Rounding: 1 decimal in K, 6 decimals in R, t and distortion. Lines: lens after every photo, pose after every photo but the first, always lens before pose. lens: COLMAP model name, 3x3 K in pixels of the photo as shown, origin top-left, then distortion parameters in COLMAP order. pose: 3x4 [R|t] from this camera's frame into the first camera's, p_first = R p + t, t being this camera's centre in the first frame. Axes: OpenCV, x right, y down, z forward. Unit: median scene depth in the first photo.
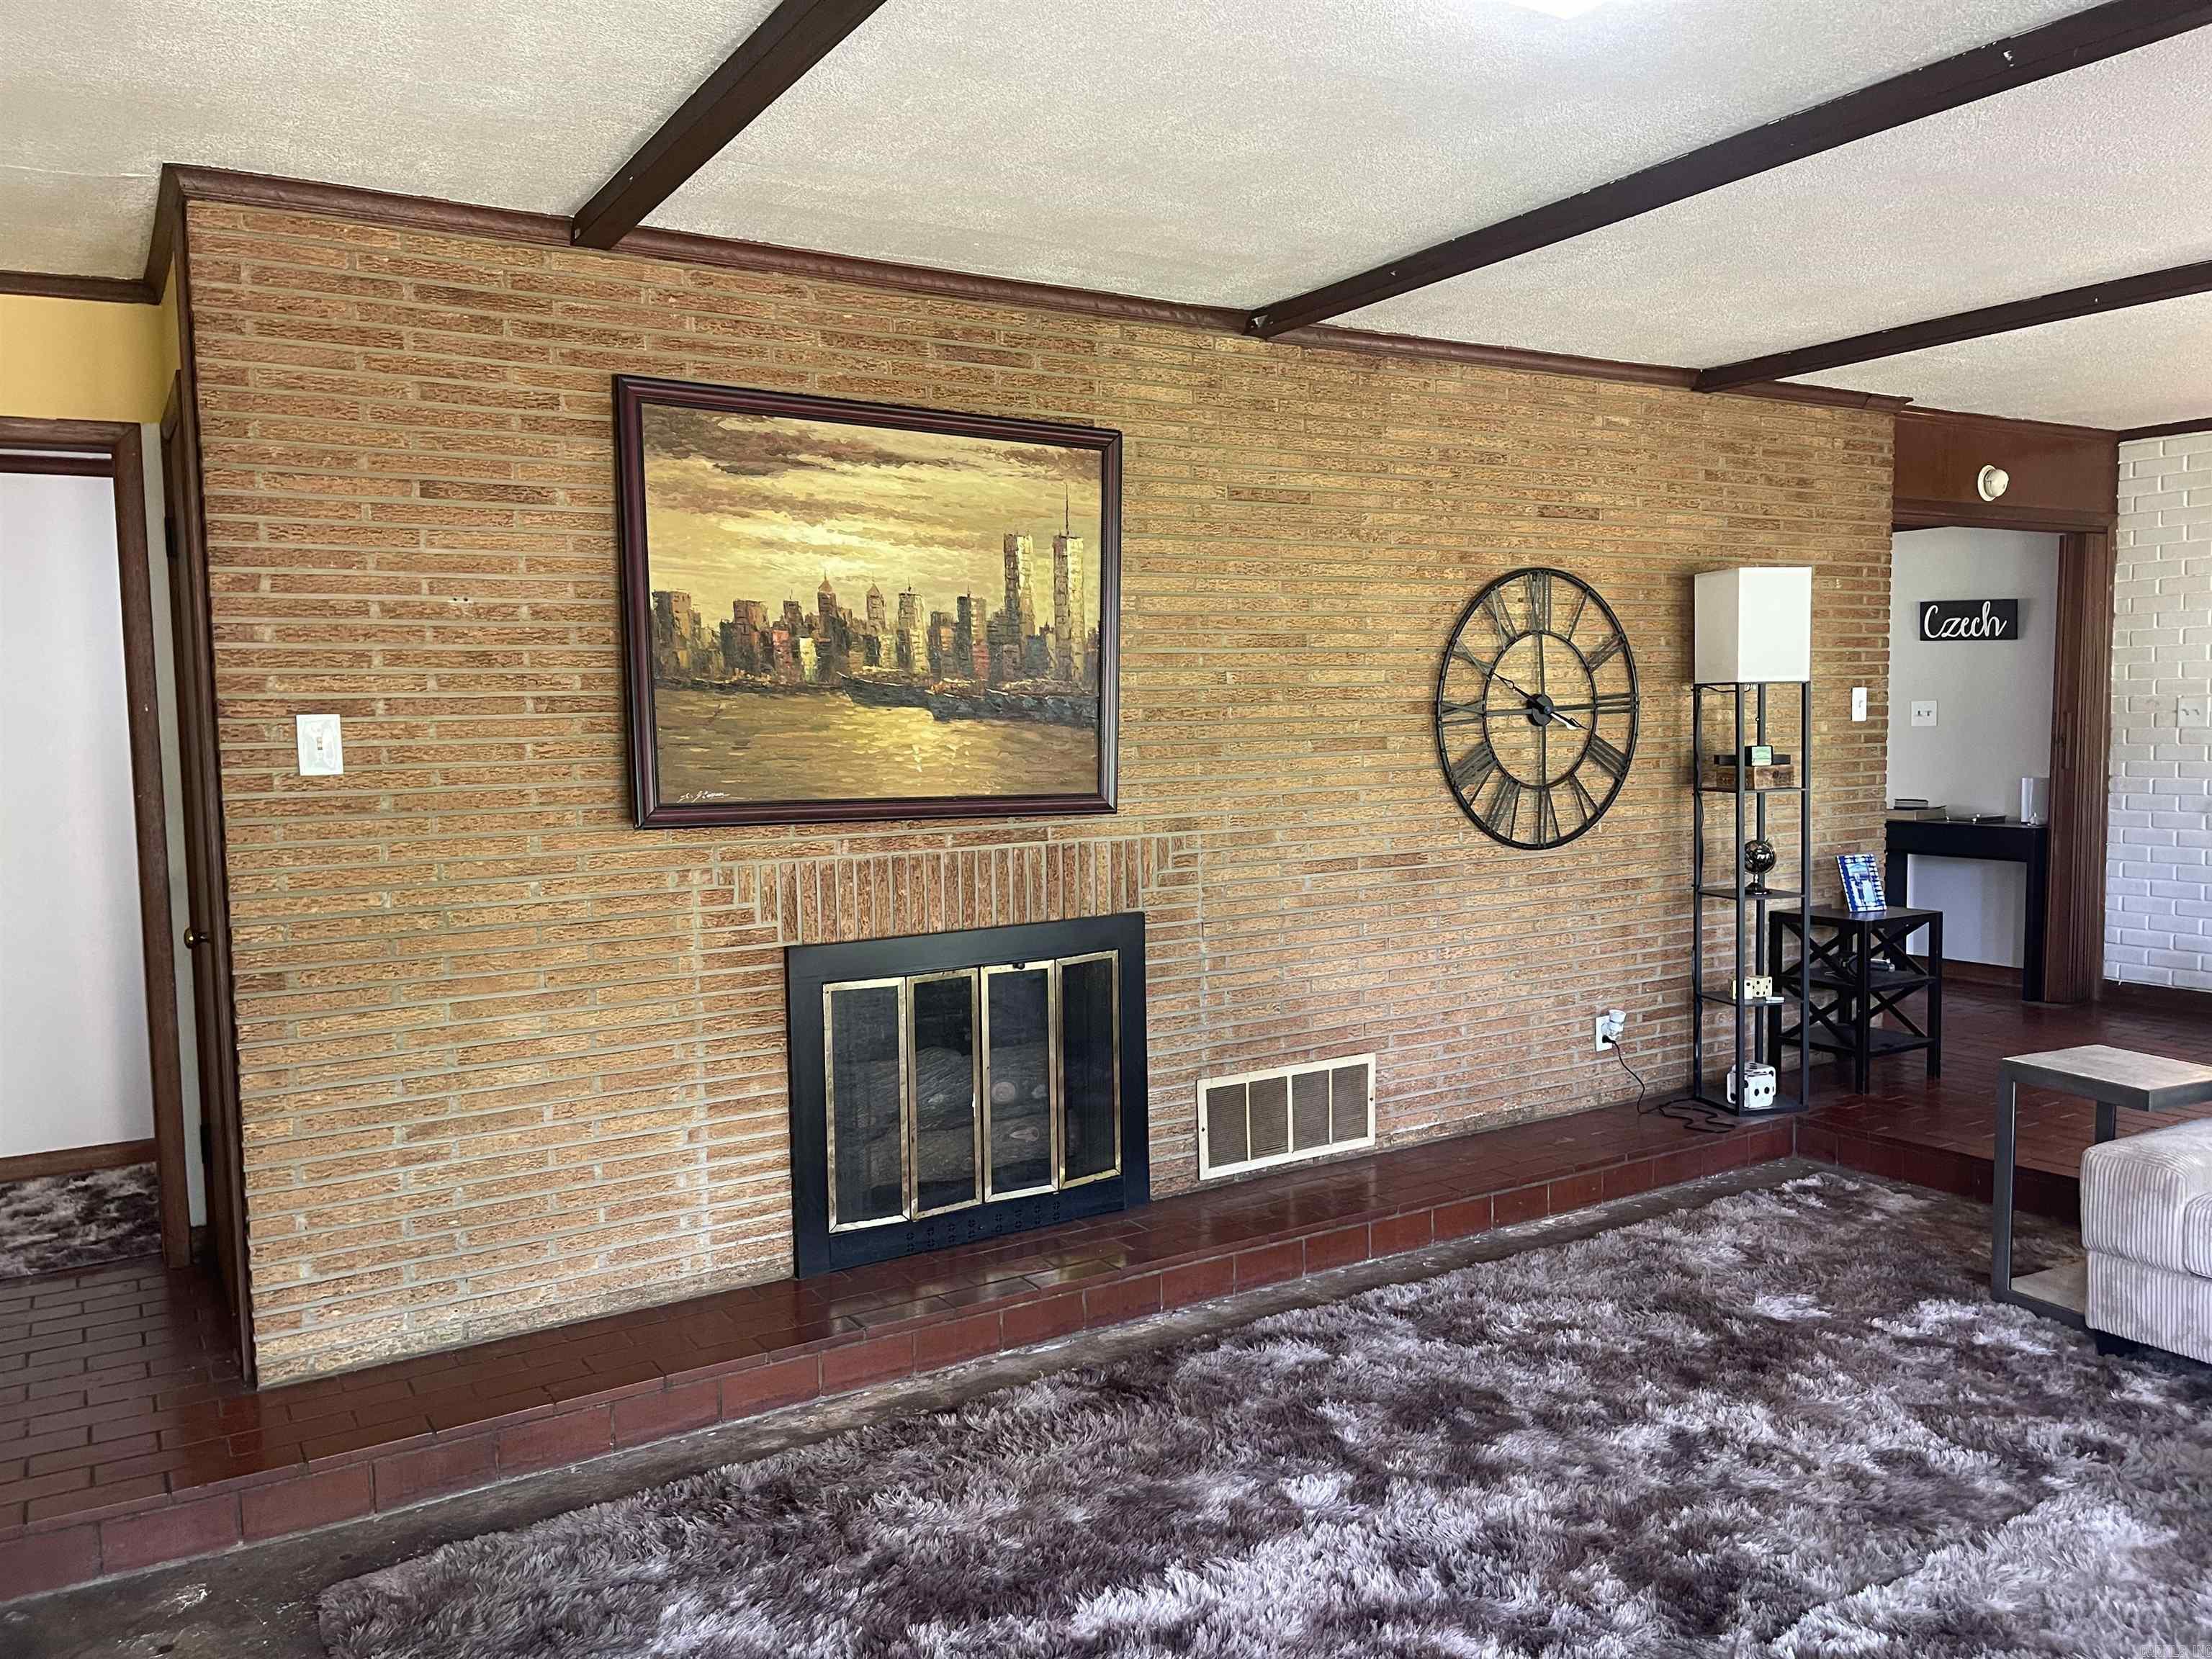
lens RADIAL K [[1657.2, 0, 1125.4], [0, 1657.2, 837.3], [0, 0, 1]] dist [0.070939, -0.096779]
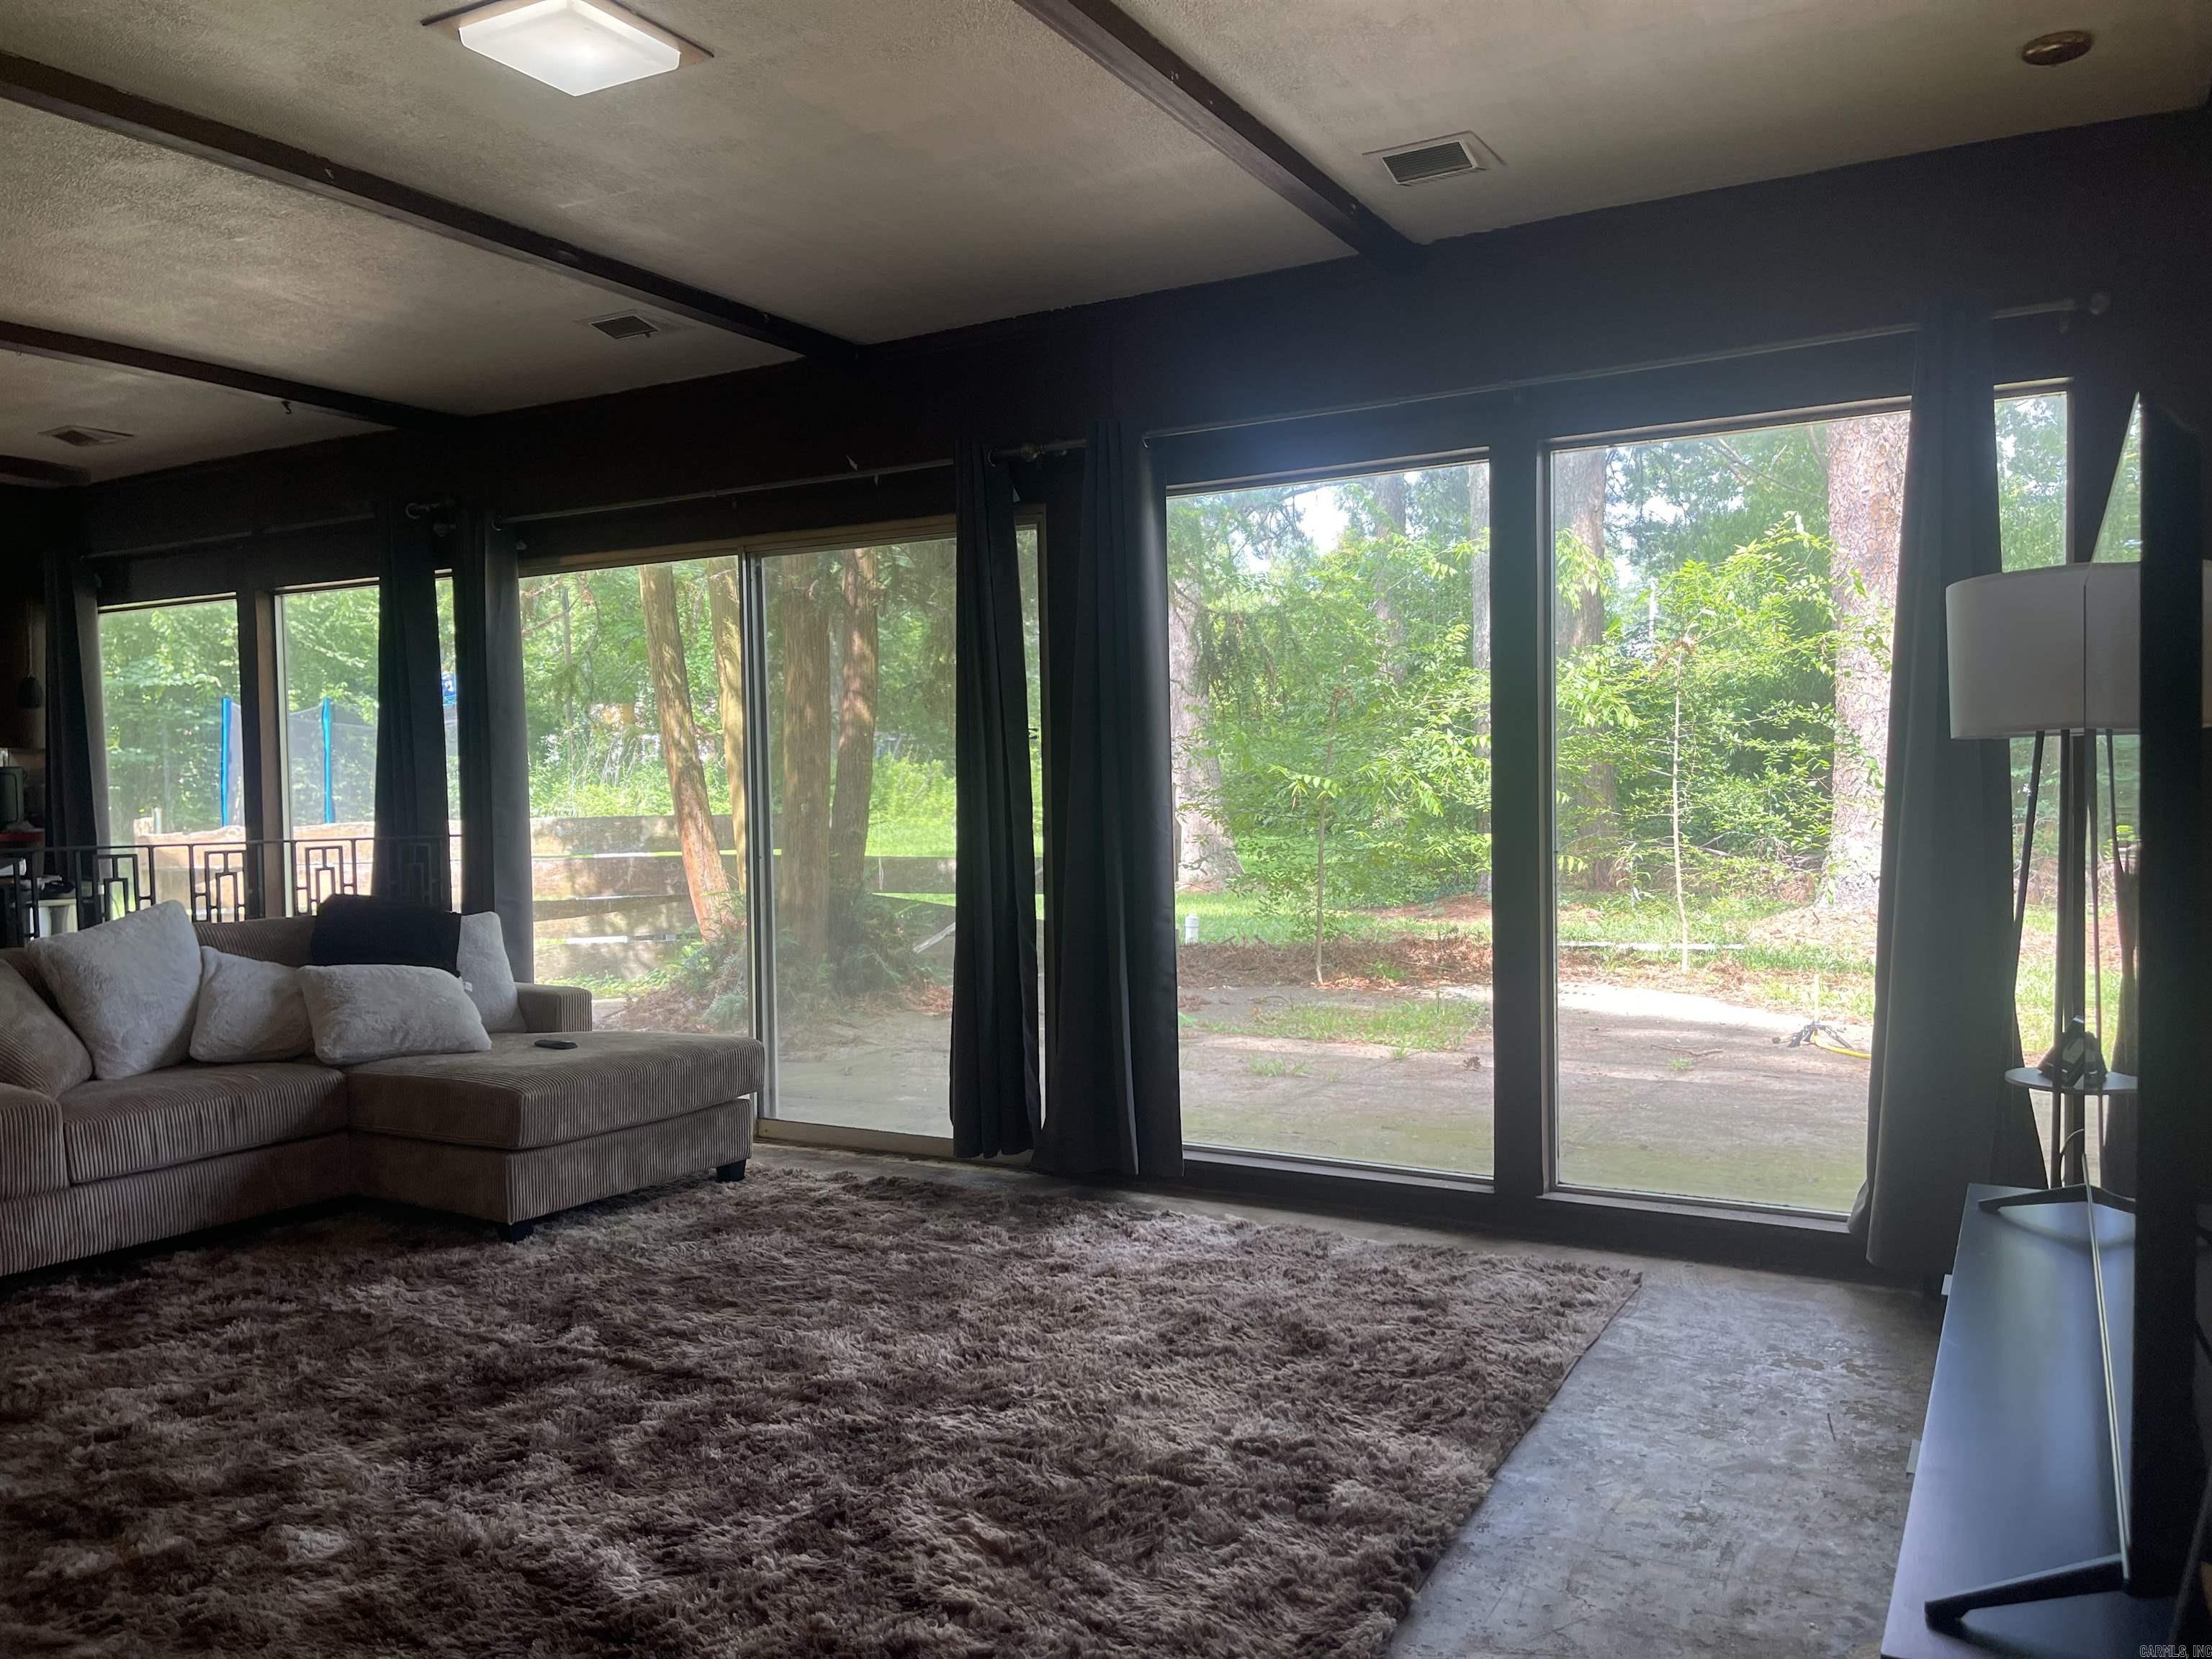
lens RADIAL K [[1657.2, 0, 1098.6], [0, 1657.2, 827.9], [0, 0, 1]] dist [0.070939, -0.096779]
pose [[-0.466617, -0.001257, 0.884459, -0.795537], [0.086425, 0.995149, 0.047009, 0.023852], [-0.880227, 0.098374, -0.464245, 0.979454]]
